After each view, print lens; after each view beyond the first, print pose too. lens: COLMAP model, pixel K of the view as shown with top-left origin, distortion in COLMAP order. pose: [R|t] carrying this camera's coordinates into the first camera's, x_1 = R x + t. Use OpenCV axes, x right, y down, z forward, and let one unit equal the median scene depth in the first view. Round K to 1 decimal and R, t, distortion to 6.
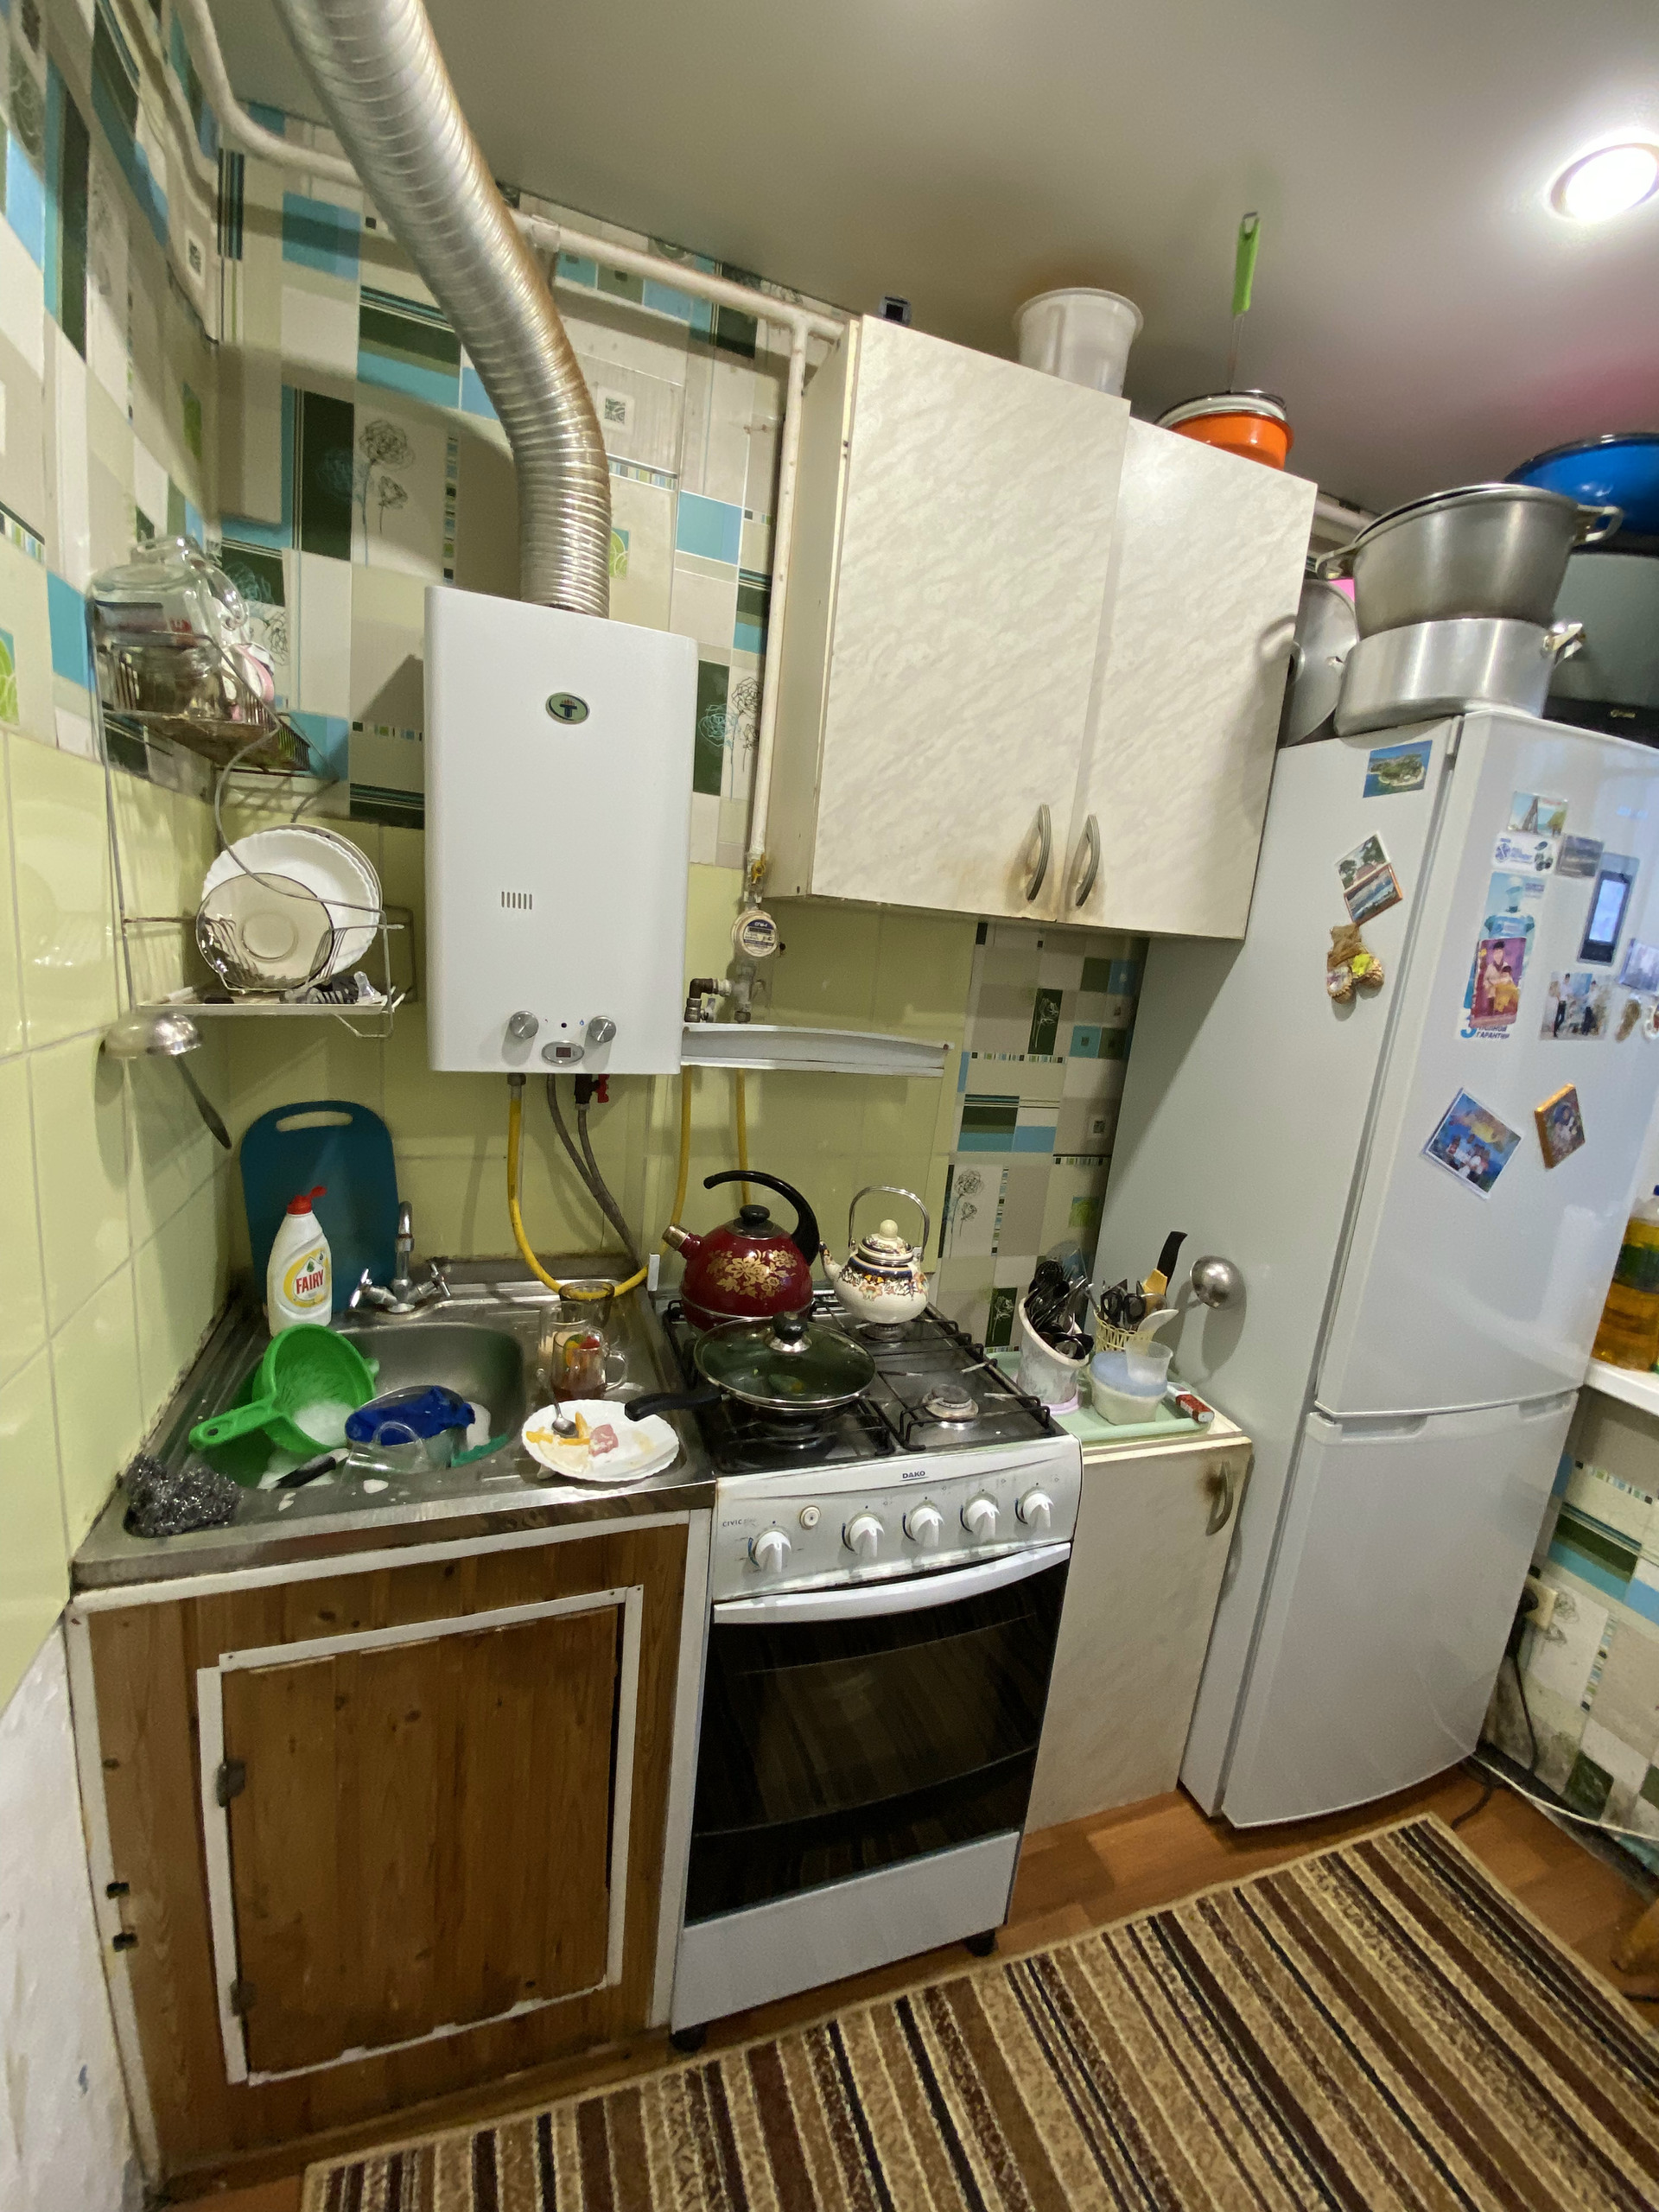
lens RADIAL K [[887.8, 0, 827.1], [0, 887.8, 1102.1], [0, 0, 1]] dist [0.024419, -0.024315]
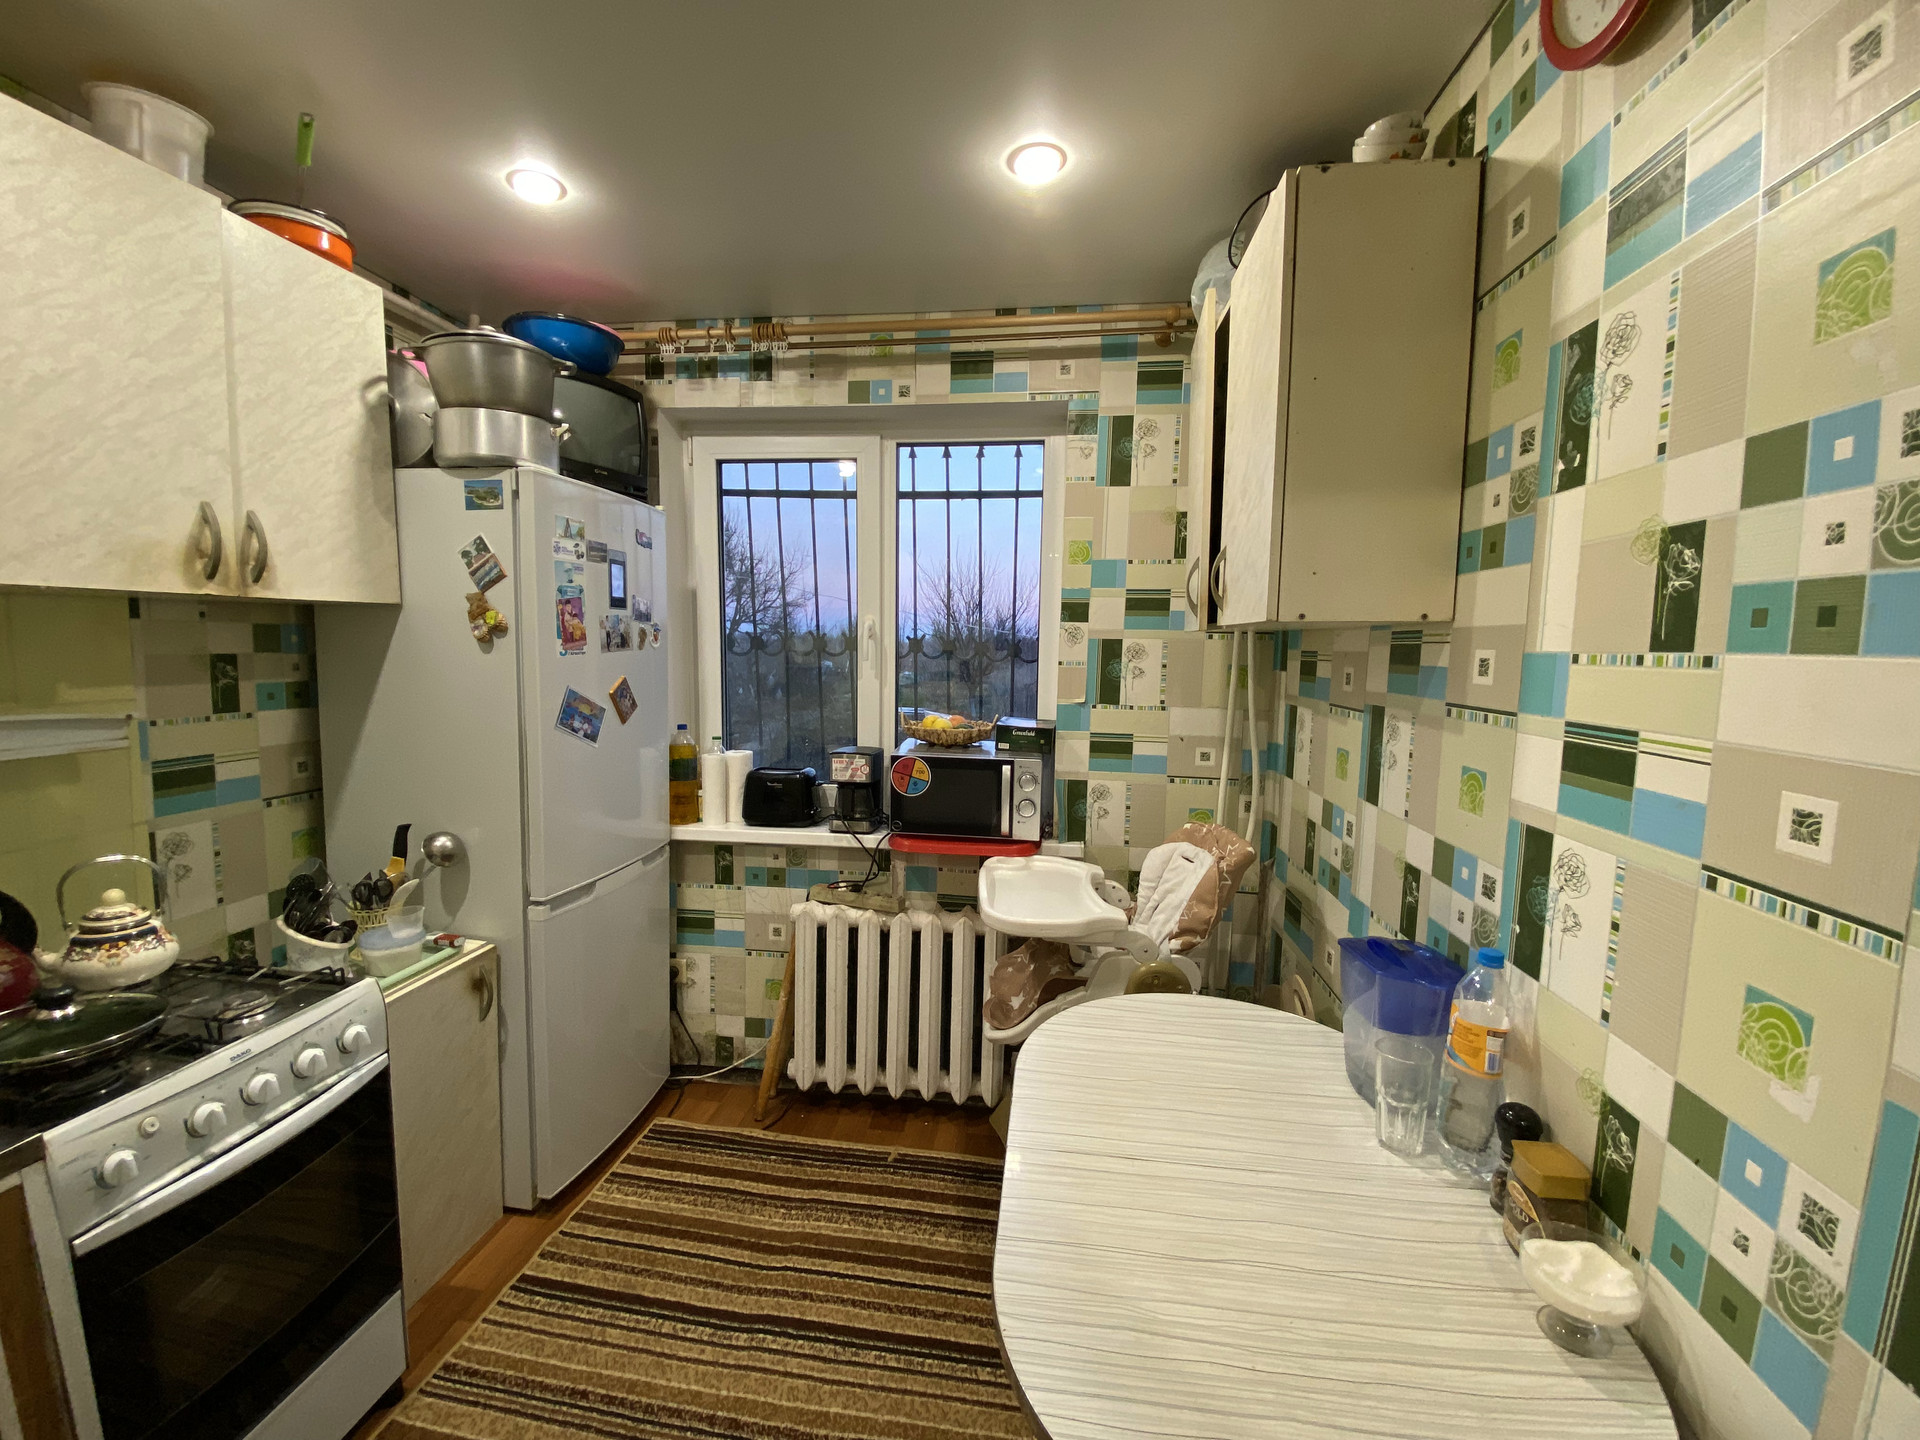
lens RADIAL K [[770.6, 0, 951.3], [0, 770.6, 717.2], [0, 0, 1]] dist [0.024419, -0.024315]
pose [[0.468587, -0.170326, 0.866842, -0.224628], [0.188043, 0.977981, 0.090513, 0.044002], [-0.863172, 0.120590, 0.490298, -0.329963]]
